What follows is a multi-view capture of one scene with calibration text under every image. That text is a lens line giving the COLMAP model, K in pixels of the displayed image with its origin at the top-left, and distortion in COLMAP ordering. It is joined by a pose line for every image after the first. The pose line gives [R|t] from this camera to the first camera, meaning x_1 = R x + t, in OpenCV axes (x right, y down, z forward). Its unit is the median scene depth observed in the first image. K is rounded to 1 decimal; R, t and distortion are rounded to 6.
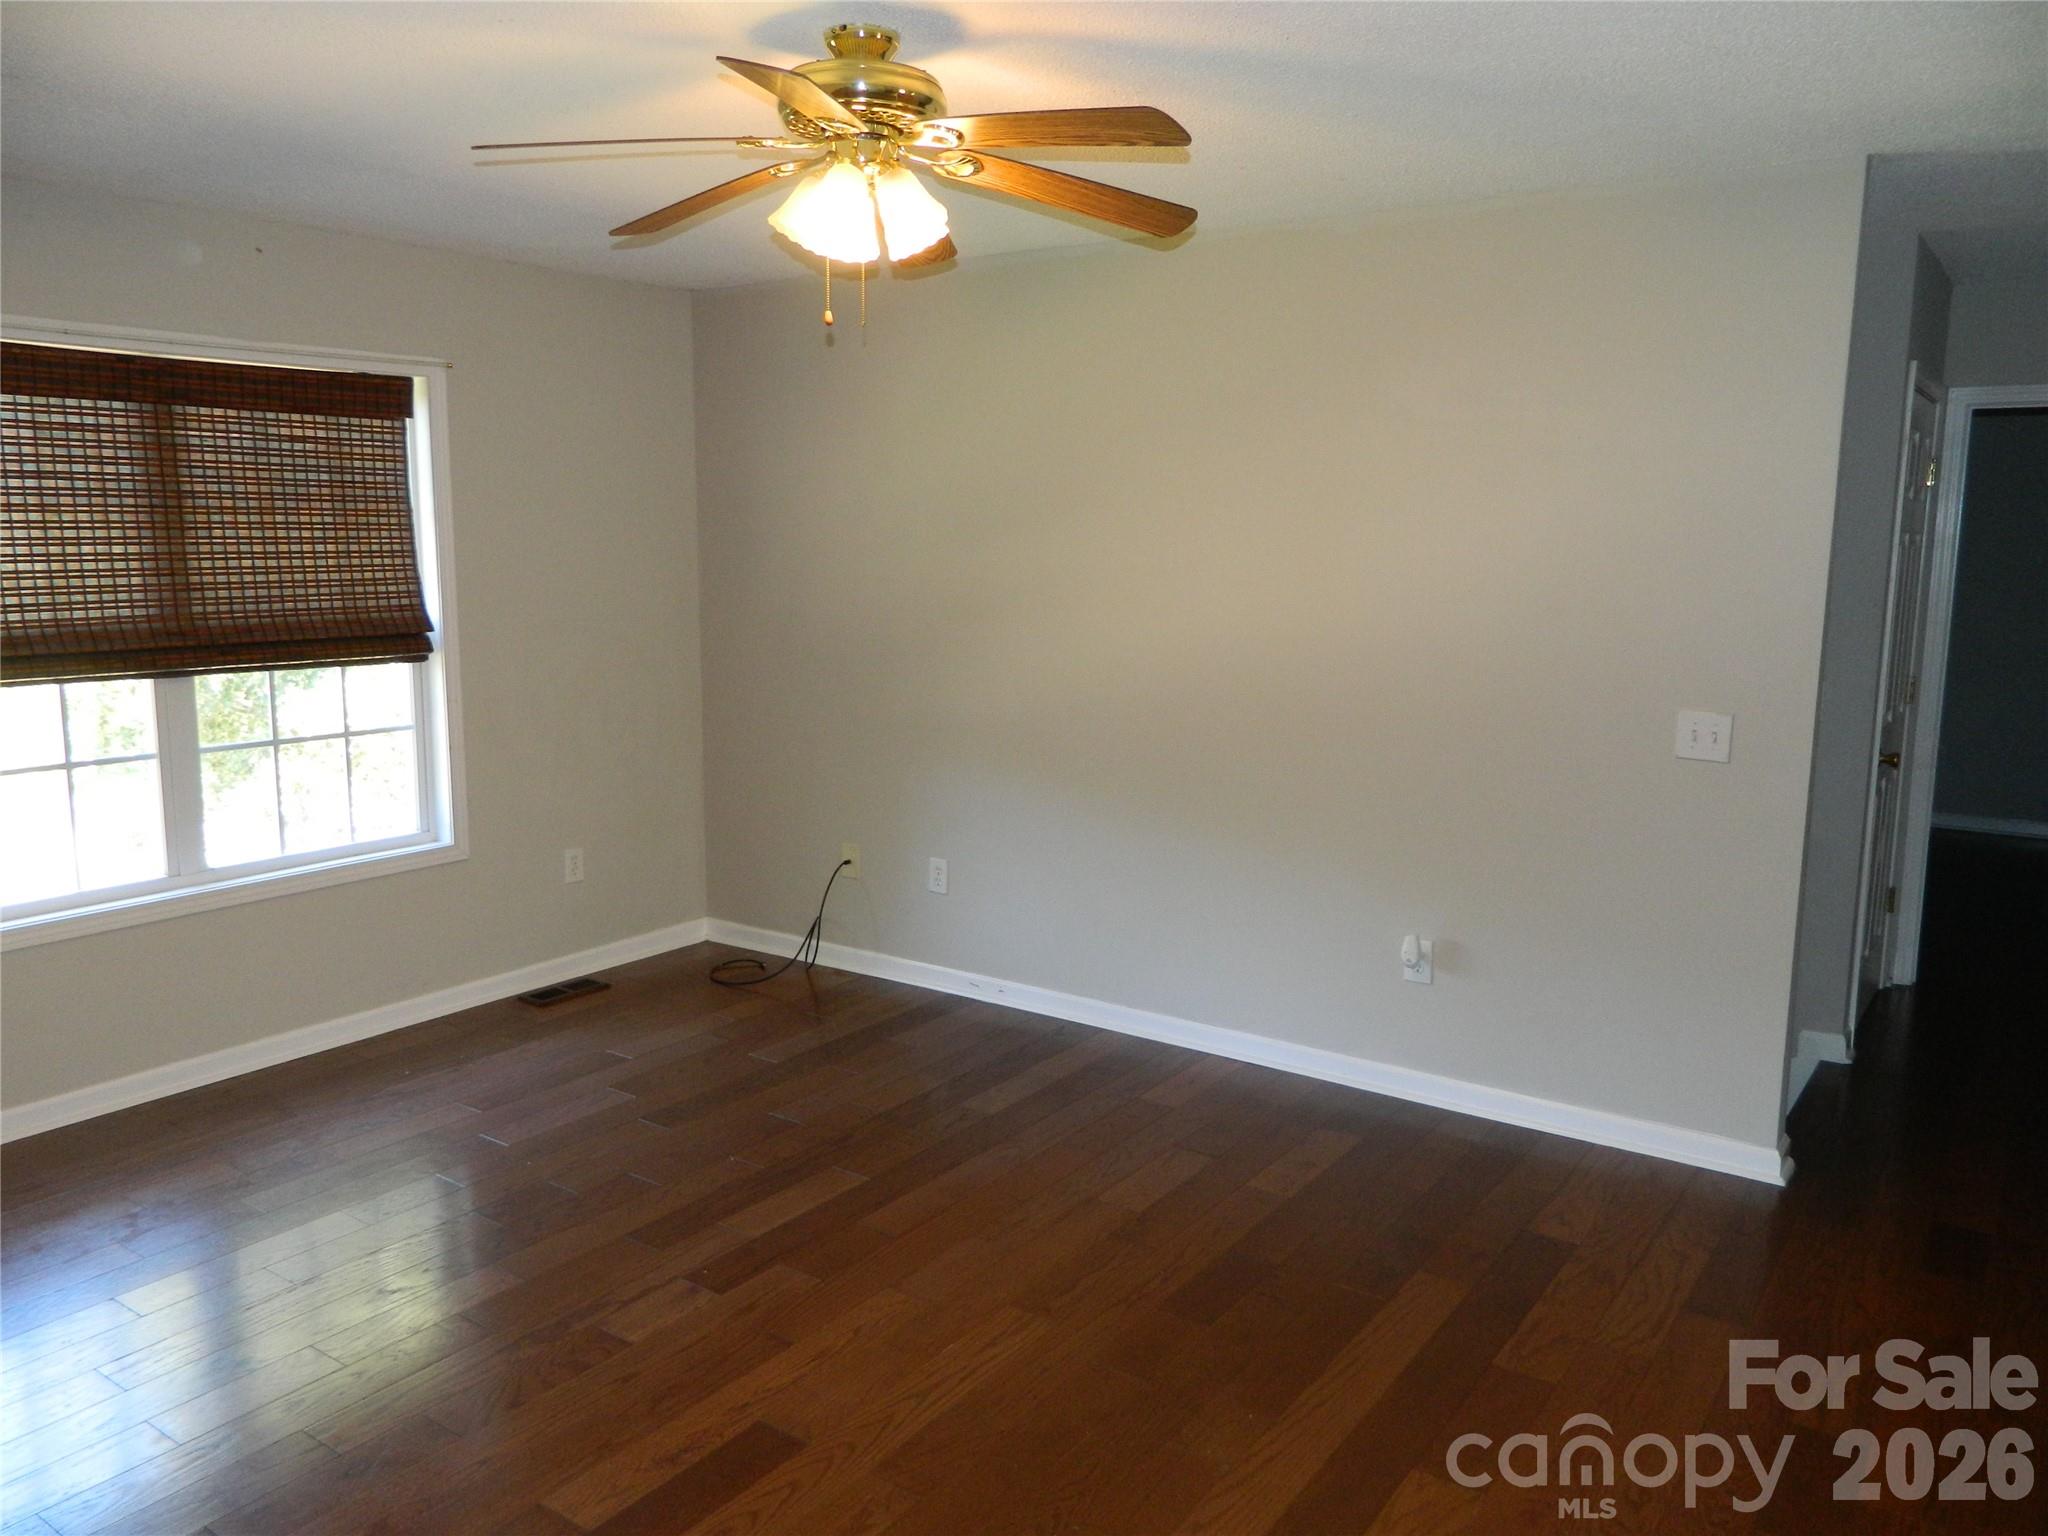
lens RADIAL K [[1516.5, 0, 1022.8], [0, 1516.5, 773.6], [0, 0, 1]] dist [-0.008156, 0.003427]
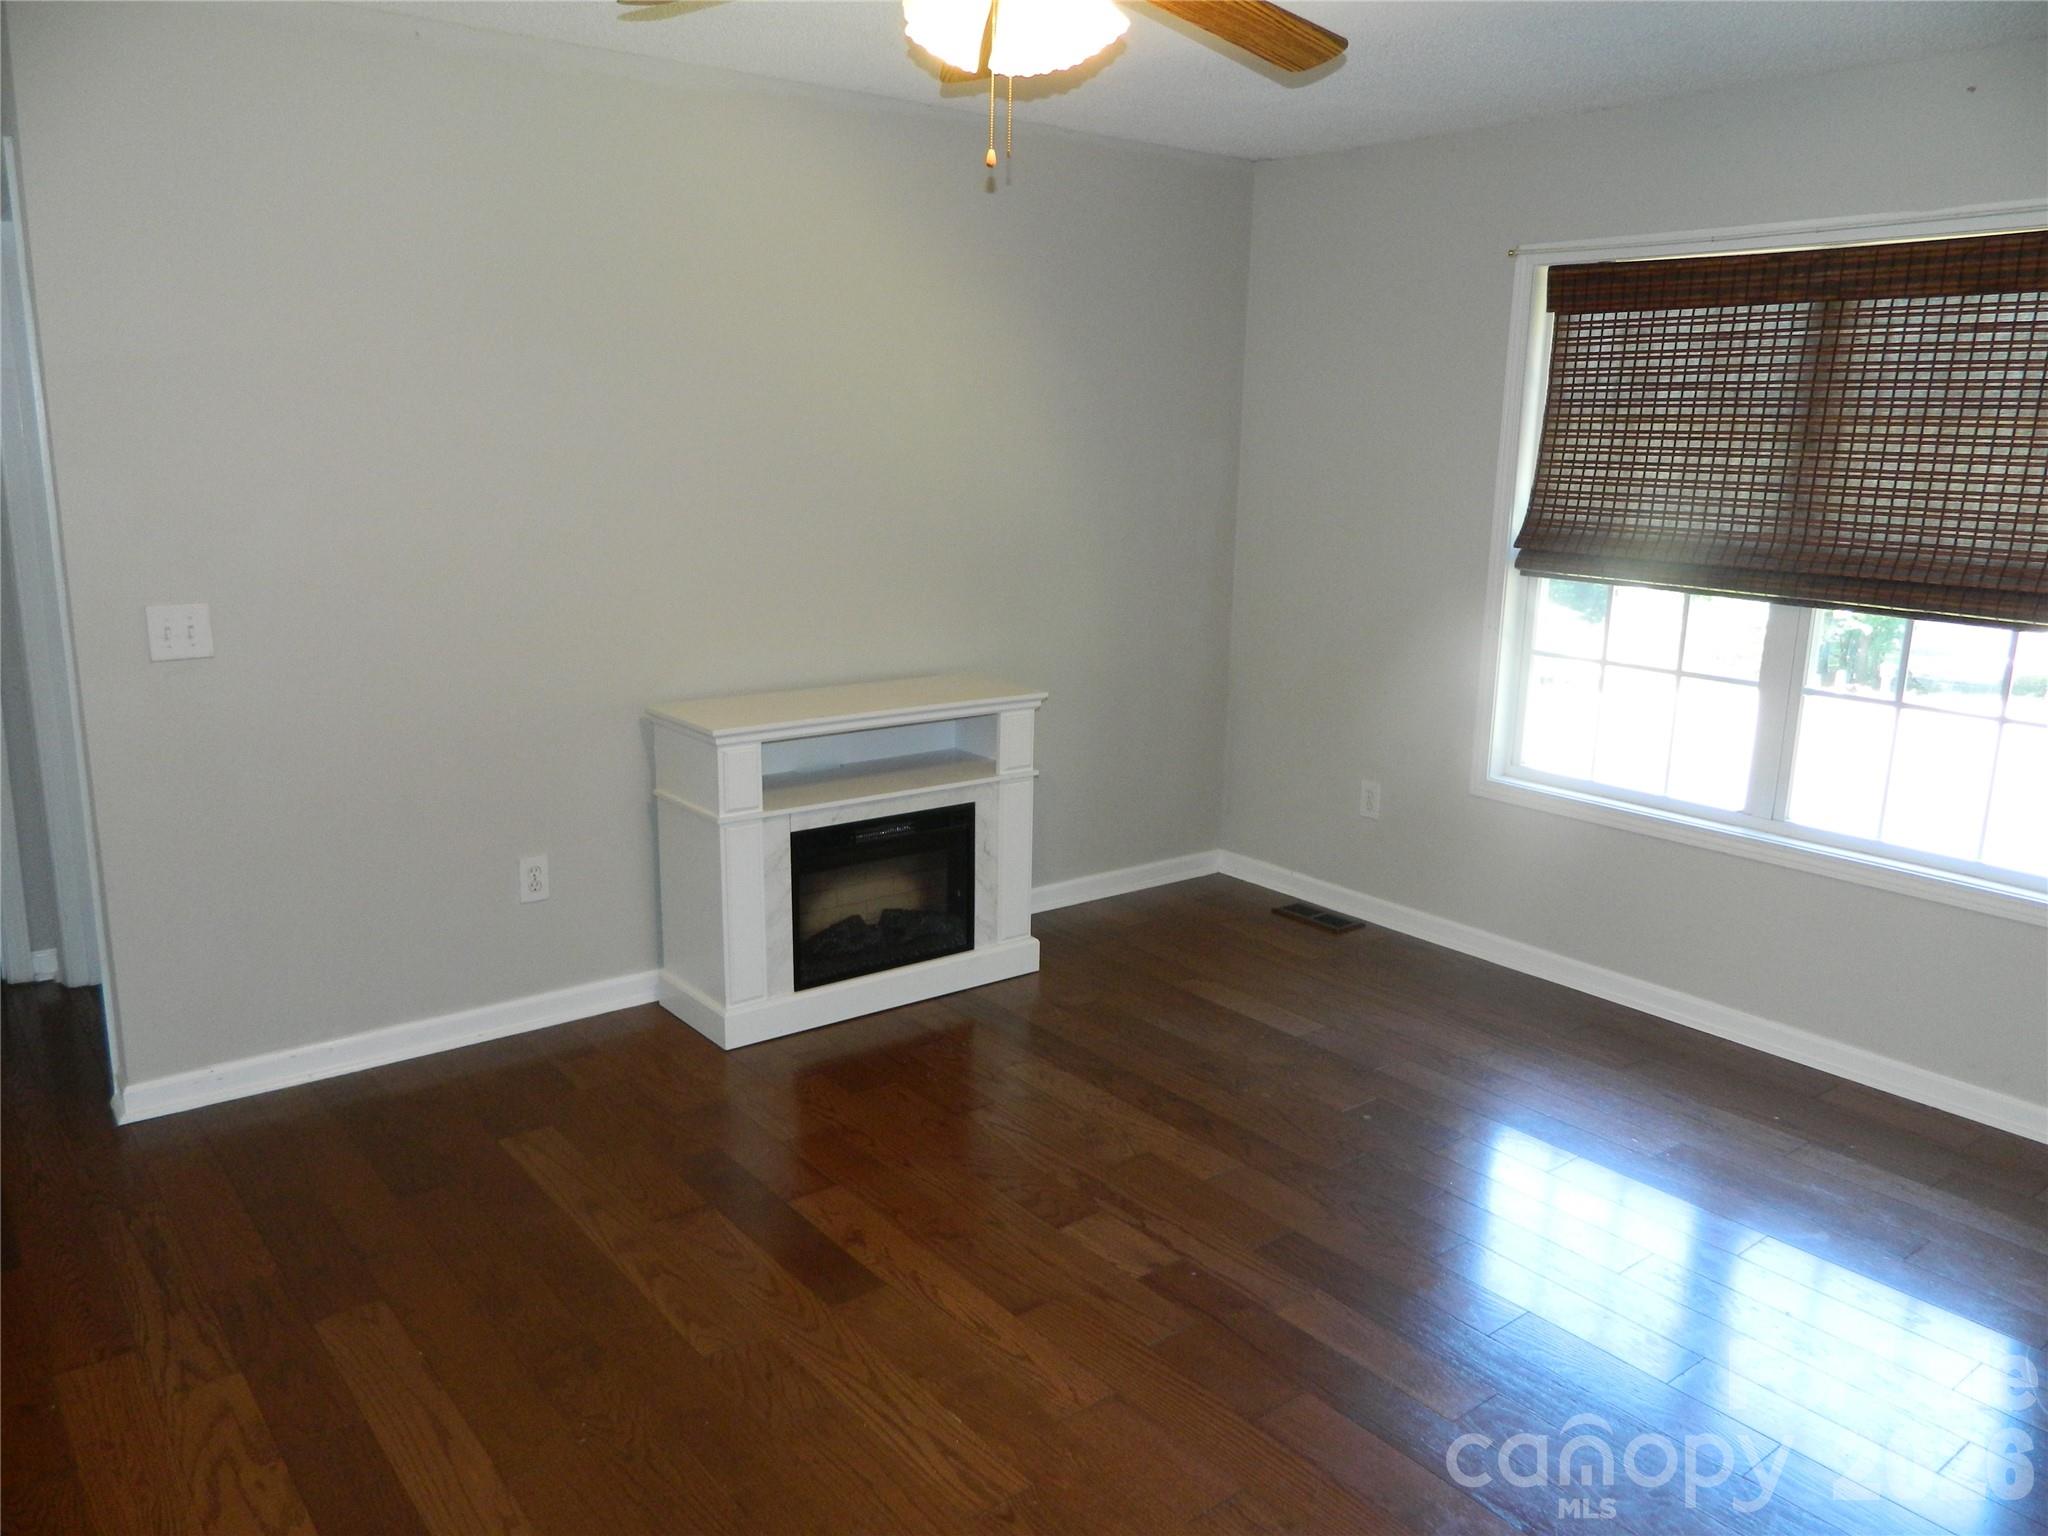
lens RADIAL K [[1516.5, 0, 1022.9], [0, 1516.5, 758.2], [0, 0, 1]] dist [-0.008156, 0.003427]
pose [[-0.290004, 0.188683, -0.938241, 0.455237], [-0.174939, 0.953403, 0.245804, -0.120146], [0.940901, 0.235419, -0.243482, 0.814687]]
